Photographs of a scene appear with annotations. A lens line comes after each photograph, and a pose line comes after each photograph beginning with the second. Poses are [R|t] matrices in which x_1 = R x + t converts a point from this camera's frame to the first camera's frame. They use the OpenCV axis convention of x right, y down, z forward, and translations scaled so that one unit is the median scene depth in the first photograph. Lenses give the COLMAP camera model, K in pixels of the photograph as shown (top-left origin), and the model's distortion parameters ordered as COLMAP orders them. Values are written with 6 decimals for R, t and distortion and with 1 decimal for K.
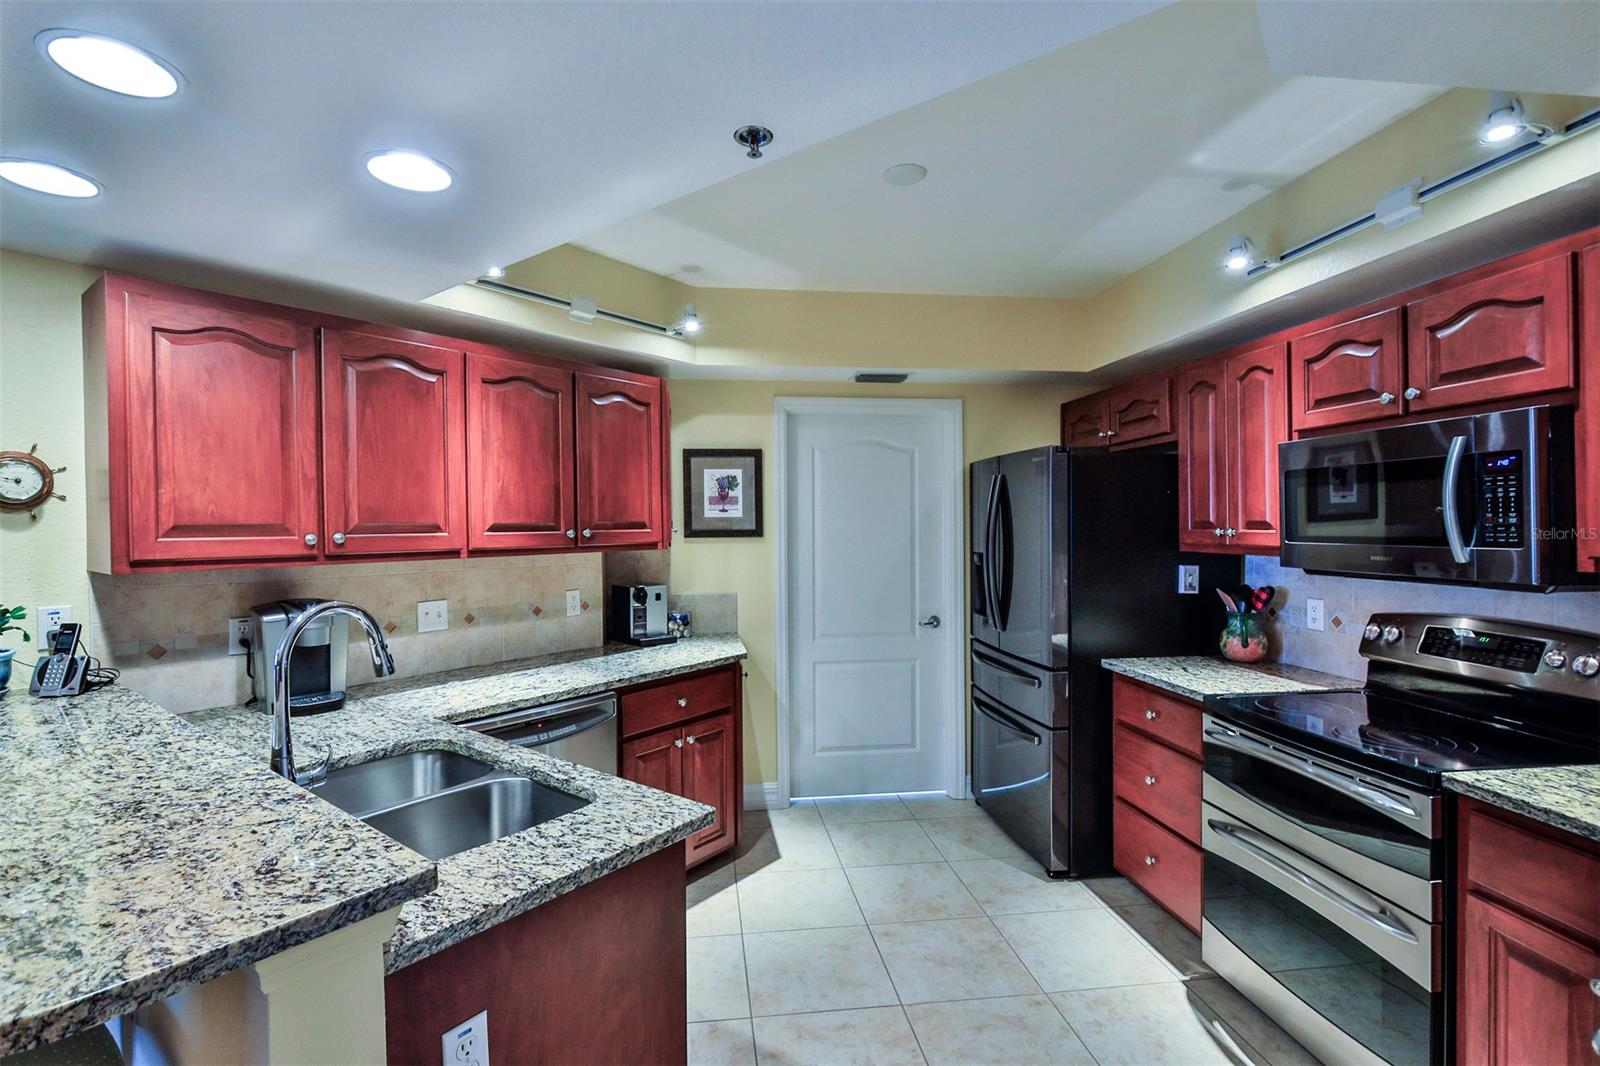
lens RADIAL K [[747.8, 0, 786.6], [0, 747.8, 530.9], [0, 0, 1]] dist [-0.010502, 0.003382]
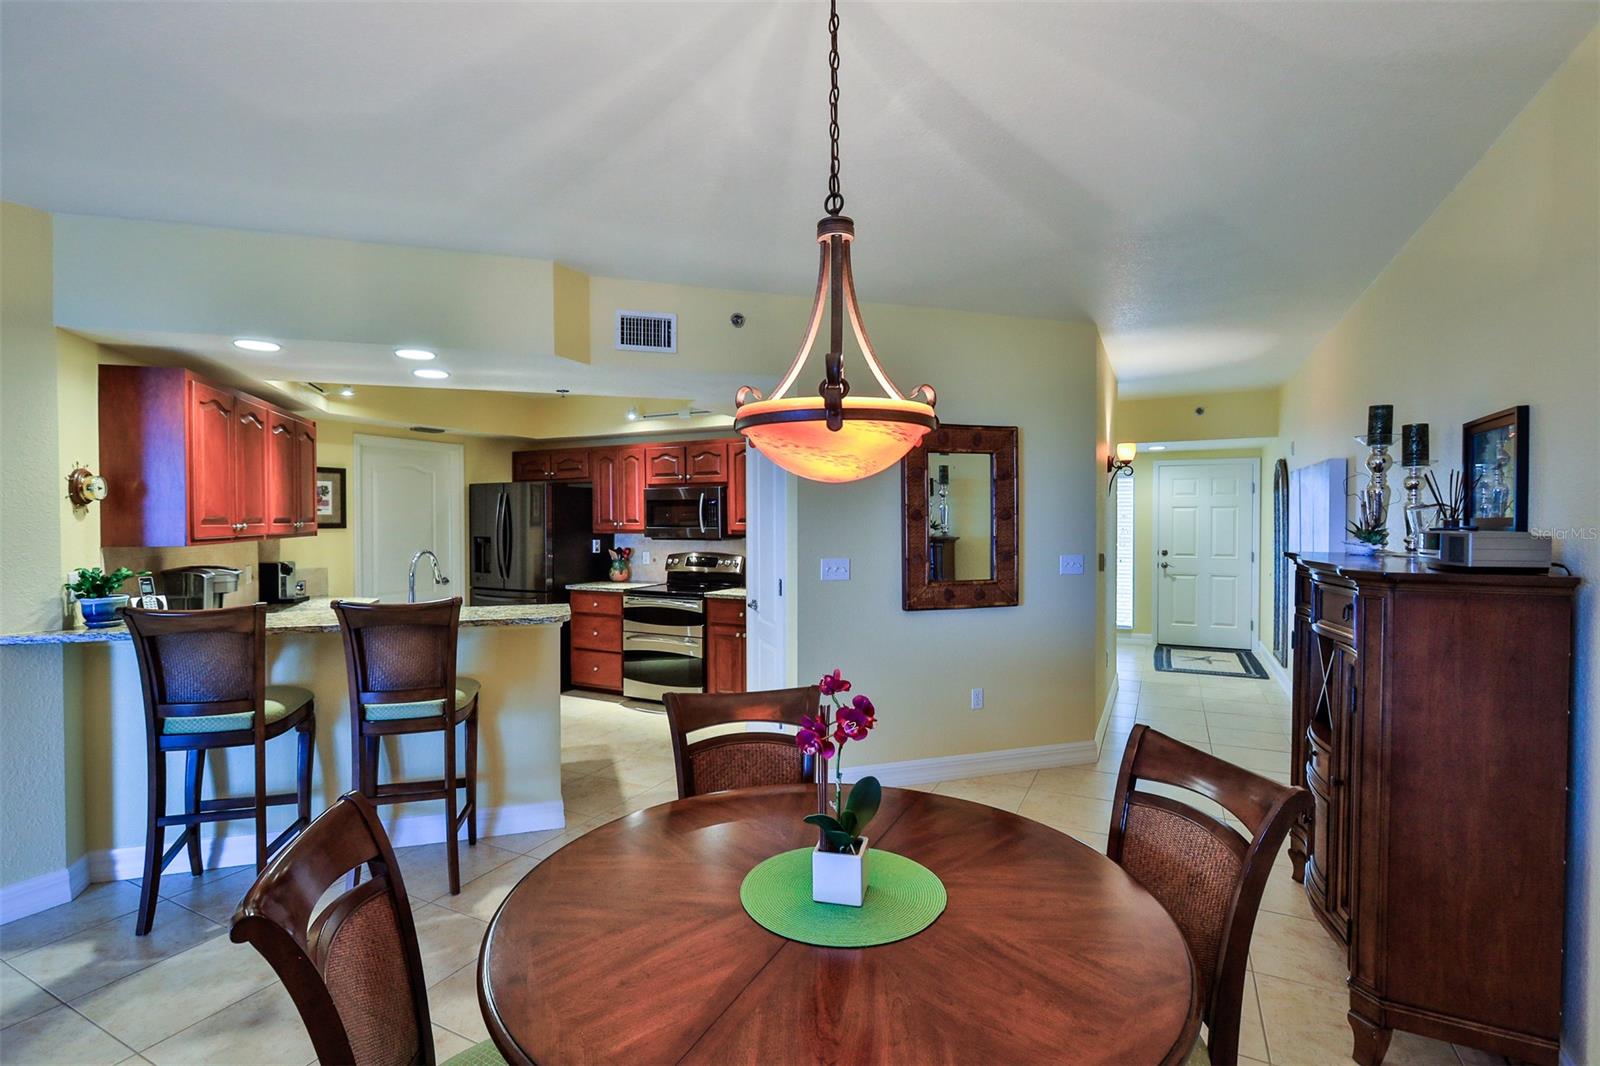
lens RADIAL K [[747.8, 0, 764.0], [0, 747.8, 523.2], [0, 0, 1]] dist [-0.010502, 0.003382]
pose [[0.581172, 0.001243, 0.813780, -1.289415], [0.004673, 0.999977, -0.004865, 0.015842], [-0.813767, 0.006631, 0.581153, -0.899848]]
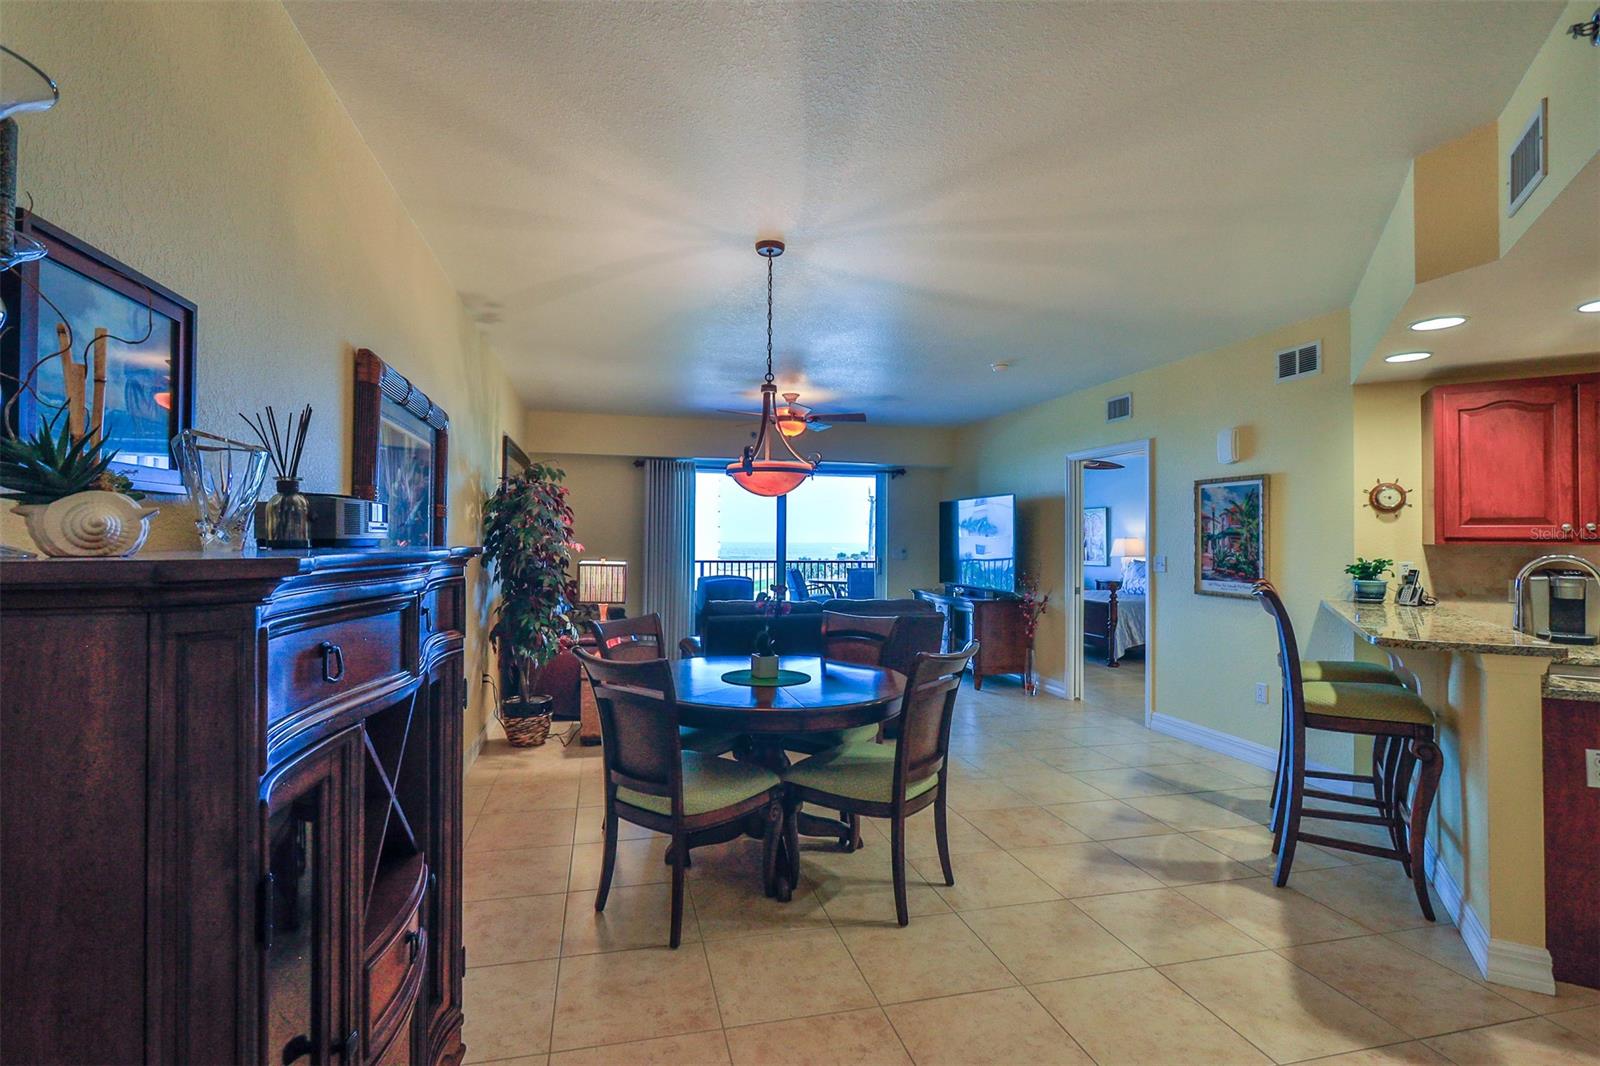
lens RADIAL K [[747.8, 0, 772.0], [0, 747.8, 532.1], [0, 0, 1]] dist [-0.010502, 0.003382]
pose [[0.101432, -0.005141, -0.994829, 0.684312], [-0.018761, 0.999799, -0.007080, 0.061232], [0.994666, 0.019382, 0.101315, -0.742874]]
